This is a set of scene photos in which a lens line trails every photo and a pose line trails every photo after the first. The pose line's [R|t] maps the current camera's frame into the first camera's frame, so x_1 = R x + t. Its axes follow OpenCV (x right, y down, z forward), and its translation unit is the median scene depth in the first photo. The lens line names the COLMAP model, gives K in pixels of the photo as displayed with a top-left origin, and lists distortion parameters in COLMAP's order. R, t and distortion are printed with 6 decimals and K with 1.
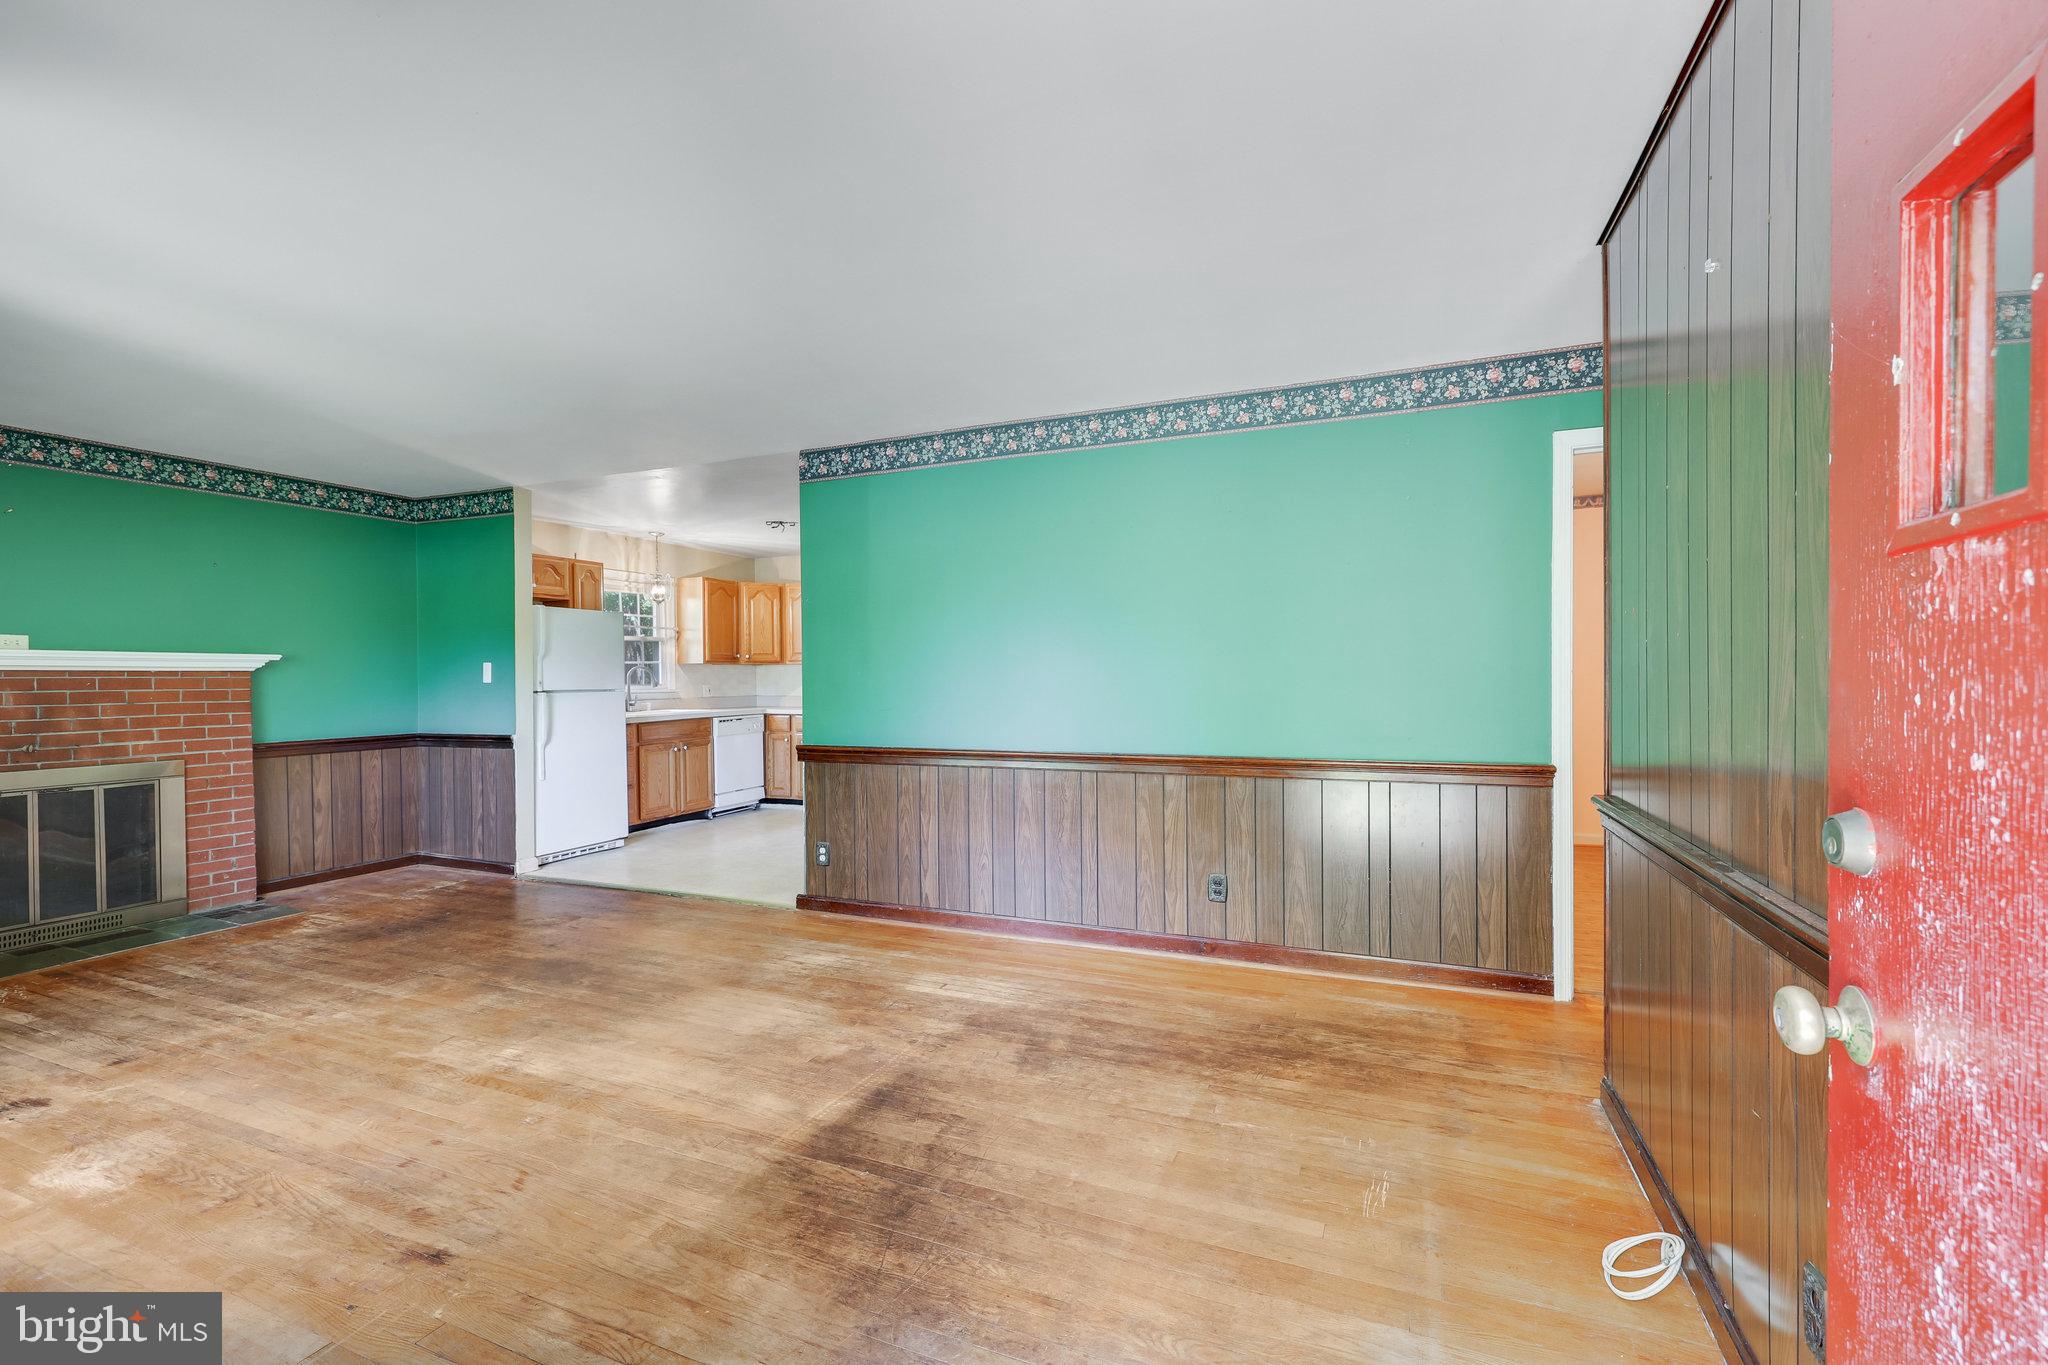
lens RADIAL K [[882.4, 0, 1018.4], [0, 882.4, 682.6], [0, 0, 1]] dist [0.001701, 0.000030]
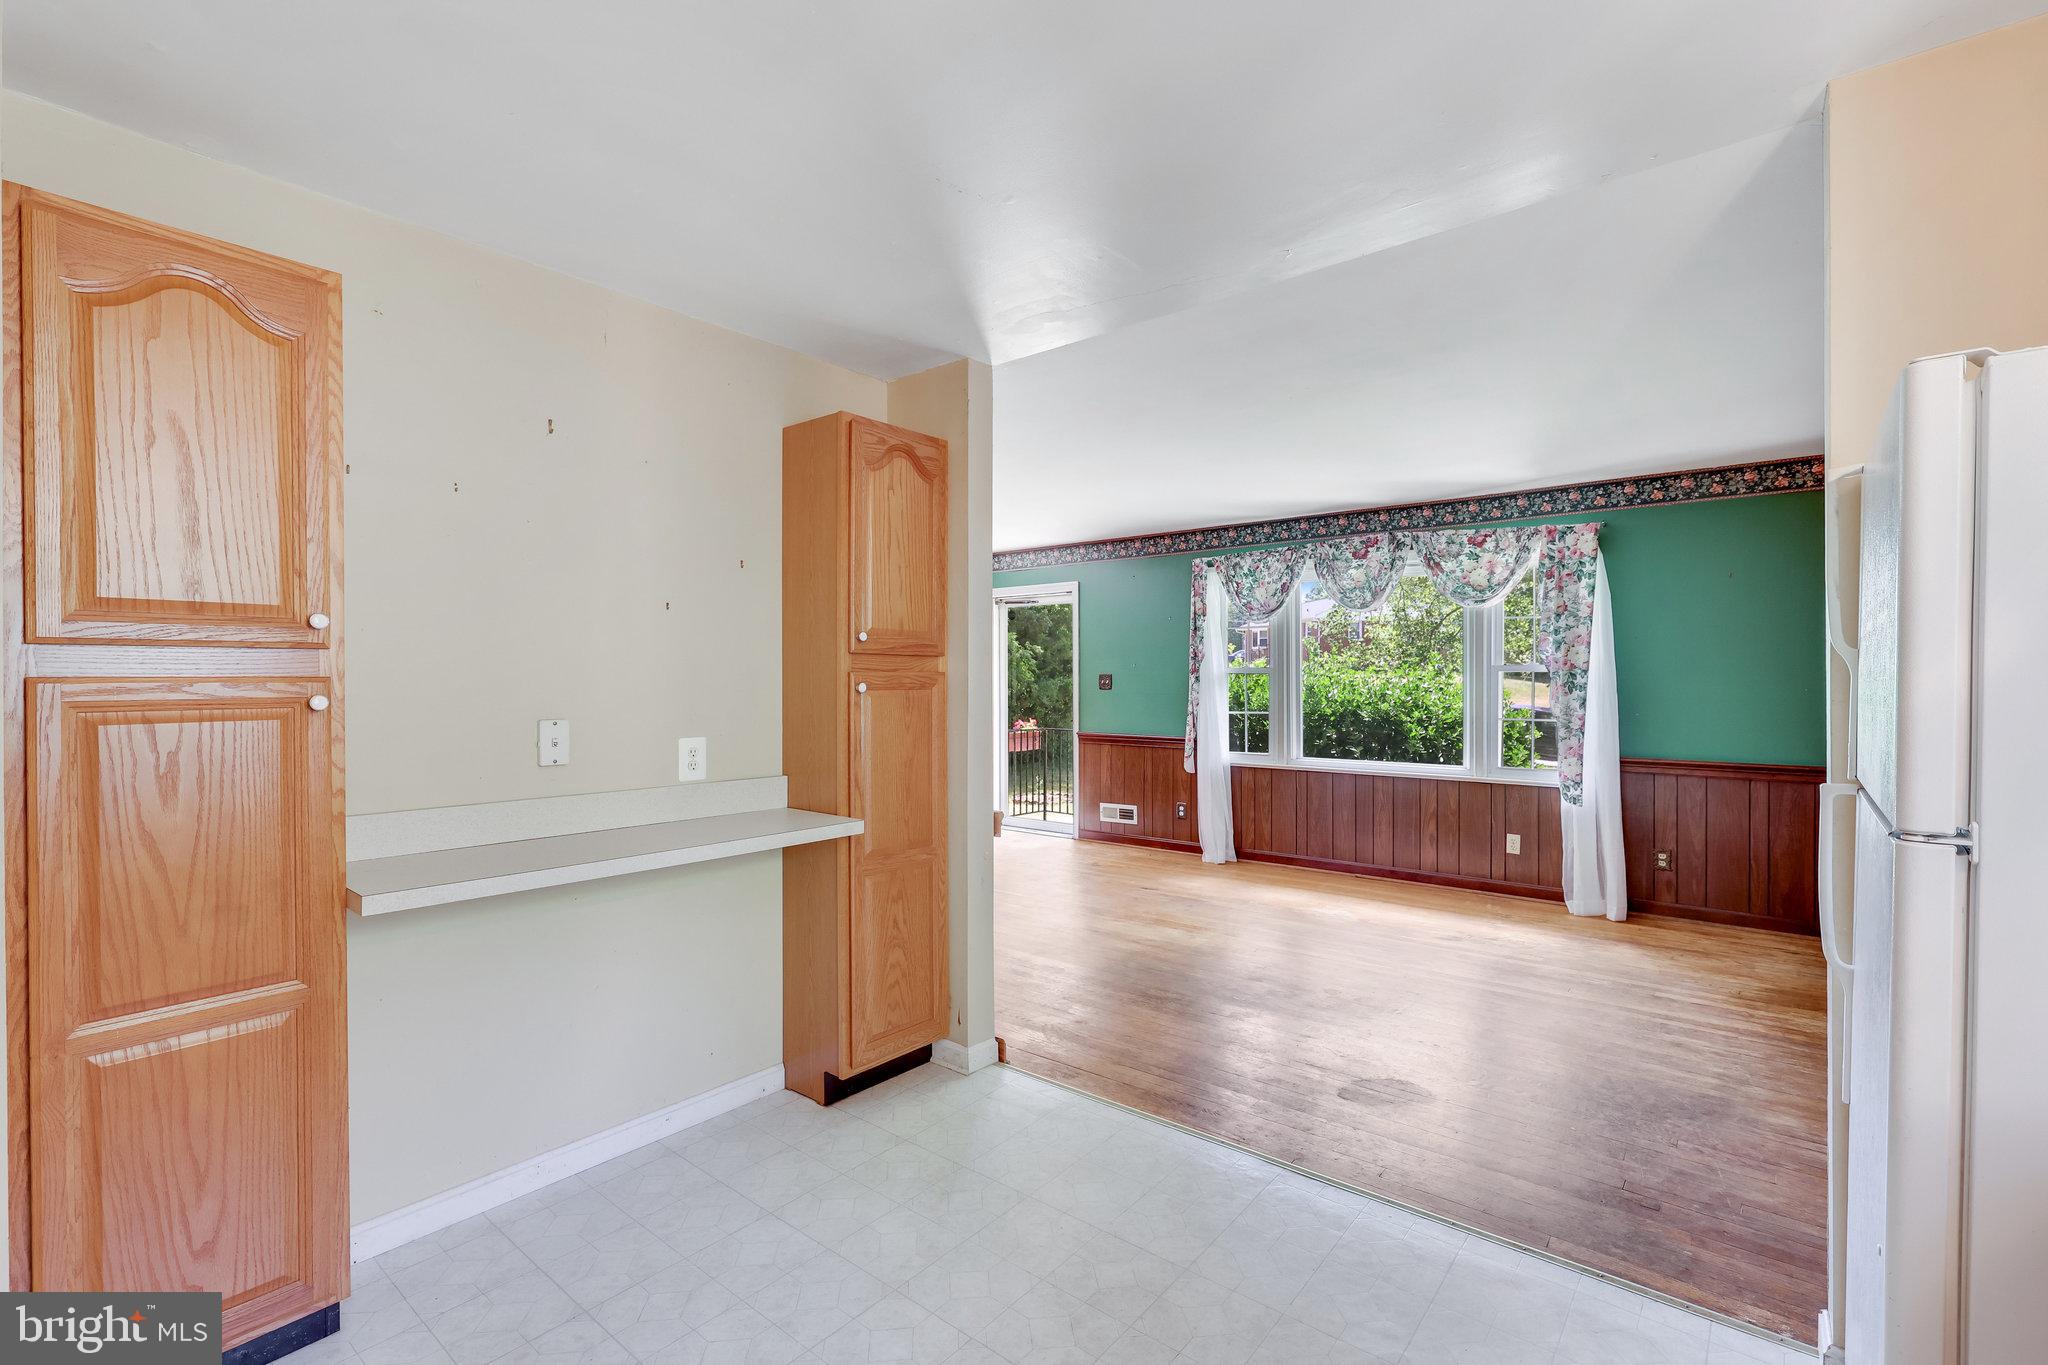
lens RADIAL K [[919.1, 0, 1022.9], [0, 919.1, 682.9], [0, 0, 1]] dist [-0.000070, 0.000296]
pose [[-0.960031, 0.010845, 0.279684, -0.505703], [0.014223, 0.999848, 0.010053, -0.036216], [-0.279532, 0.013629, -0.960040, 1.818761]]
